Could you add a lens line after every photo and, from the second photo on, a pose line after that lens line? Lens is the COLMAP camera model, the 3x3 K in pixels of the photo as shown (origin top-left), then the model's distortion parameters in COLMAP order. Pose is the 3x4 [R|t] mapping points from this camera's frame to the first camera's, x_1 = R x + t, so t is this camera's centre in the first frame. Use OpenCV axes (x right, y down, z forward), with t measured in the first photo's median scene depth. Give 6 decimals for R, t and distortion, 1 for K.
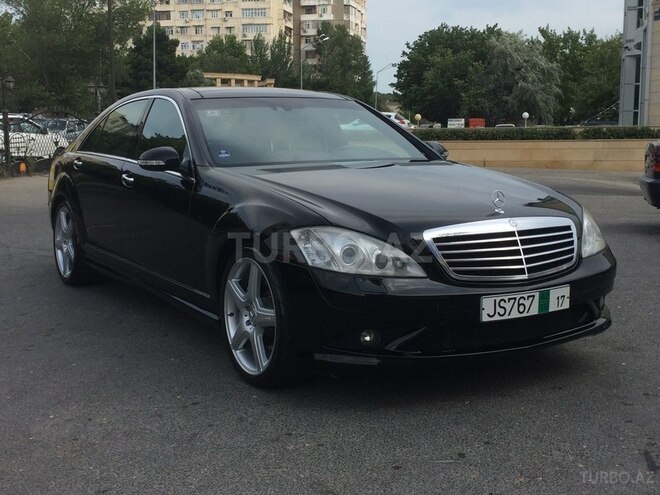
lens RADIAL K [[871.2, 0, 329.5], [0, 871.2, 245.5], [0, 0, 1]] dist [0.067431, 0.000000]
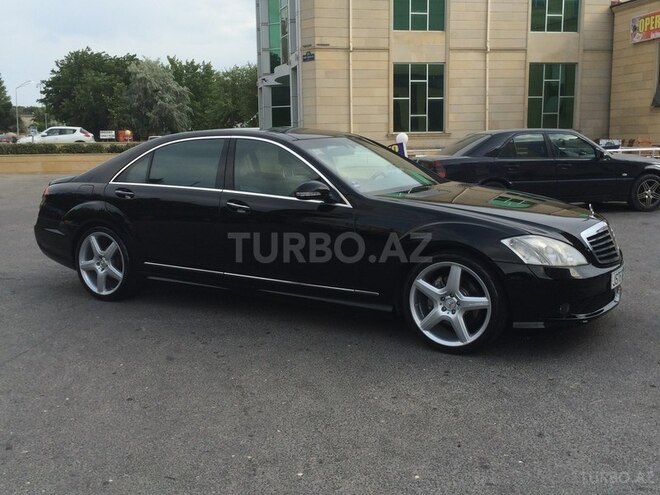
lens RADIAL K [[703.9, 0, 330.1], [0, 703.9, 251.9], [0, 0, 1]] dist [0.040959, 0.000000]
pose [[0.883475, -0.081306, 0.461370, -0.783217], [0.068359, 0.996657, 0.044738, -0.064580], [-0.463465, -0.007986, 0.886079, 0.112275]]
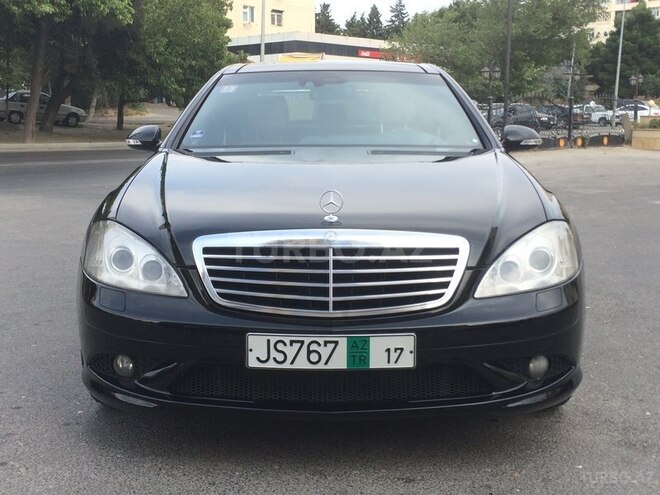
lens RADIAL K [[871.2, 0, 329.7], [0, 871.2, 247.0], [0, 0, 1]] dist [0.067431, 0.000000]
pose [[0.843858, 0.085449, -0.529719, 0.571425], [-0.077709, 0.996292, 0.036918, -0.042447], [0.530910, 0.010011, 0.847369, 0.387627]]
